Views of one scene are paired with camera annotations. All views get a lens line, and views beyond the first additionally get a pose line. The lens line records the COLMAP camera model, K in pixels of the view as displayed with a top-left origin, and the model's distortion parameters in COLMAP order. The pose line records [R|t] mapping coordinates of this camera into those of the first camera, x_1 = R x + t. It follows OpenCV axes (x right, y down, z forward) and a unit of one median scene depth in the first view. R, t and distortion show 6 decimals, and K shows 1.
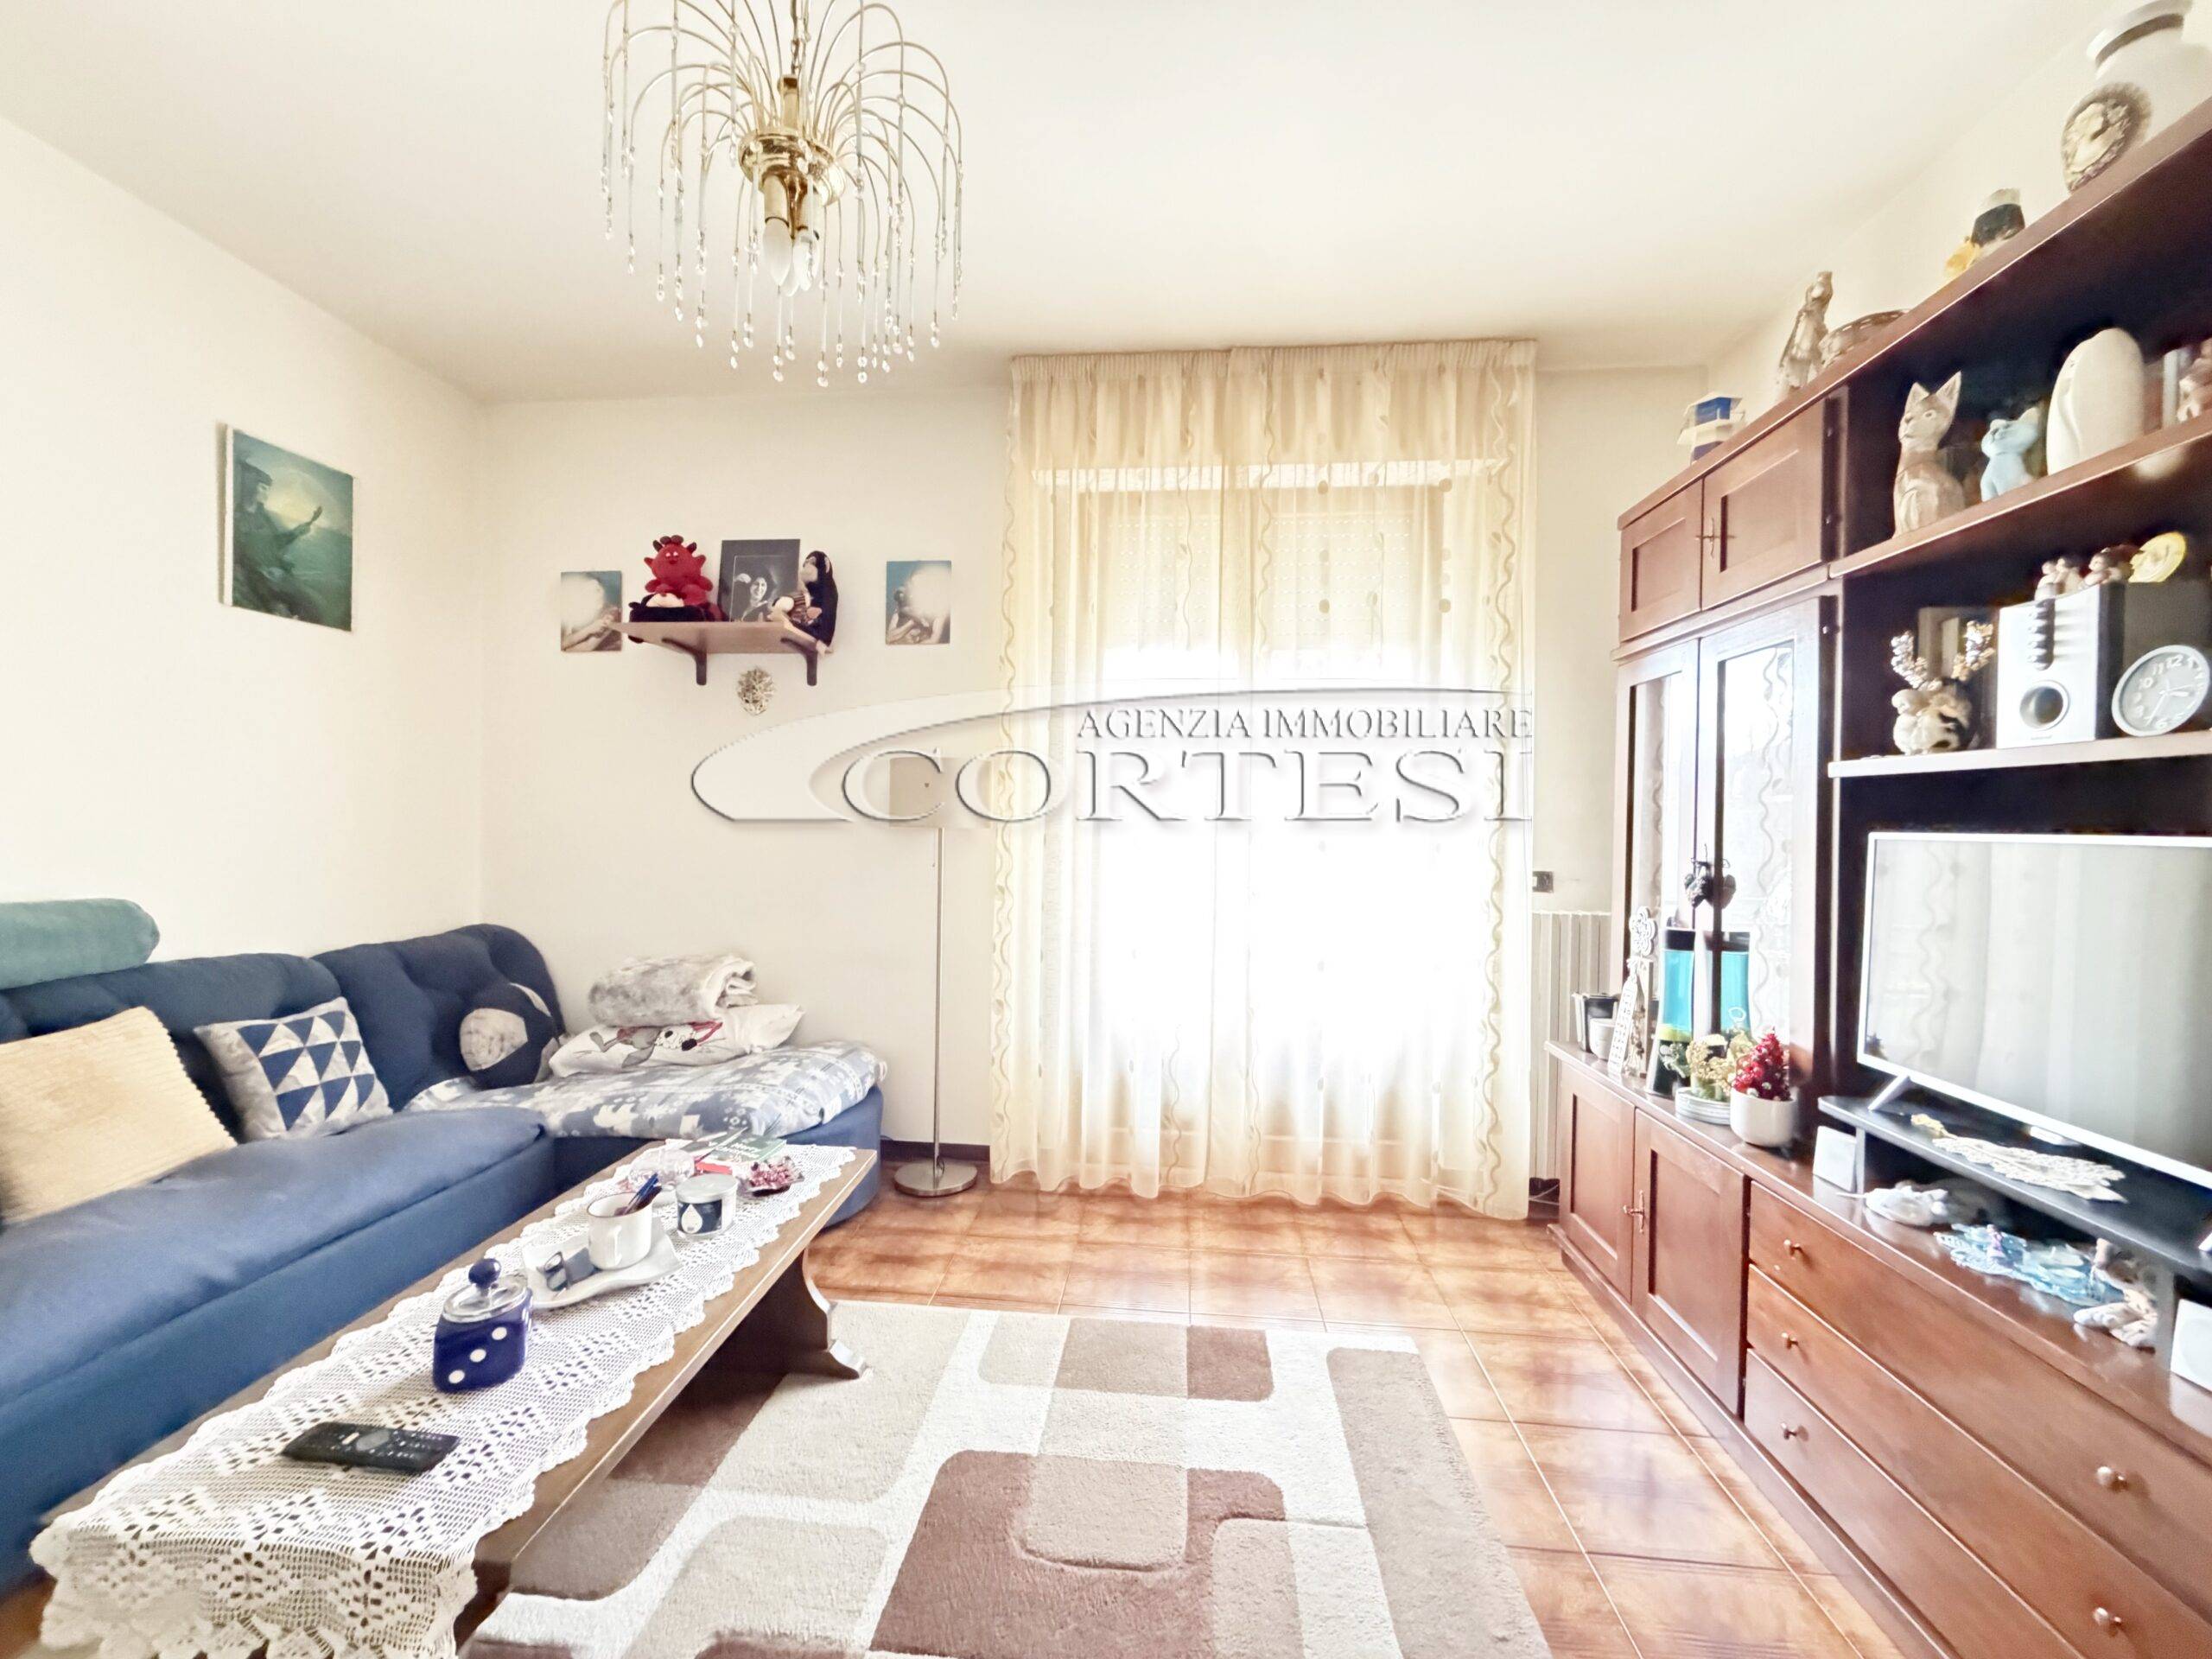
lens RADIAL K [[878.6, 0, 1097.0], [0, 878.6, 828.4], [0, 0, 1]] dist [-0.001184, 0.000309]
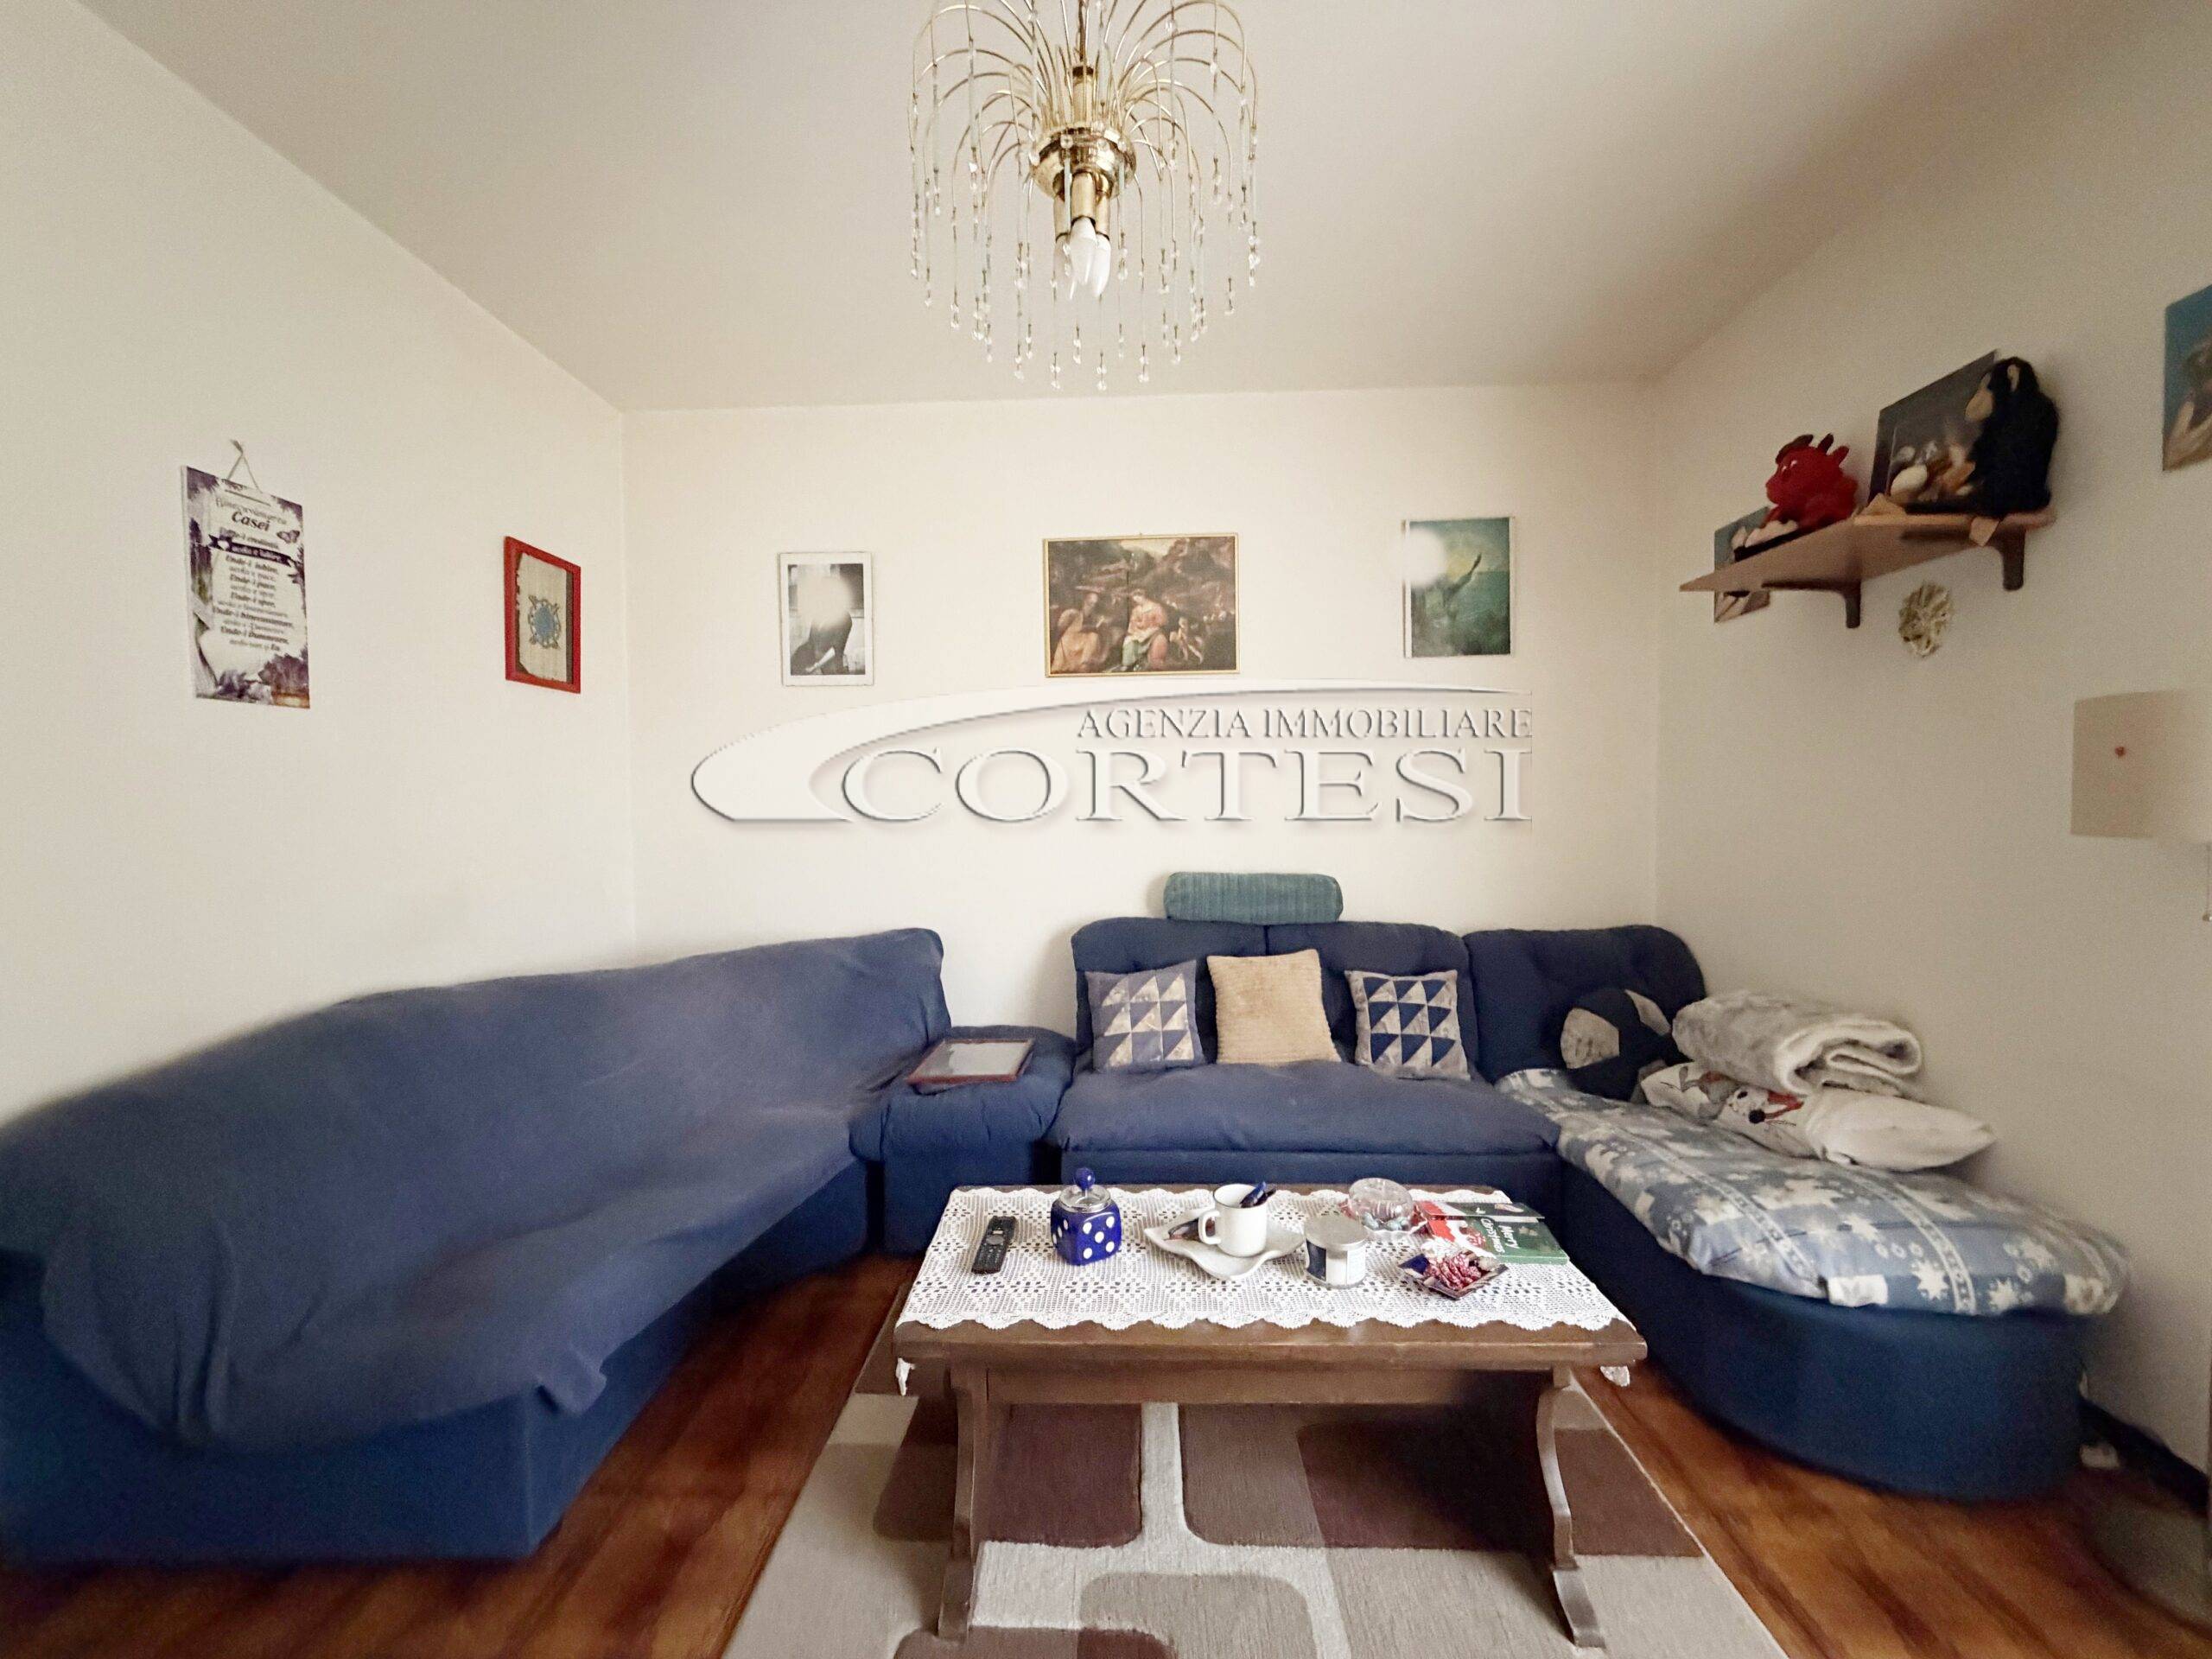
lens RADIAL K [[878.6, 0, 1100.9], [0, 878.6, 827.0], [0, 0, 1]] dist [-0.001184, 0.000309]
pose [[0.057128, 0.012411, -0.998290, 0.283592], [0.005742, 0.999902, 0.012760, -0.018322], [0.998350, -0.006461, 0.057051, 0.435960]]
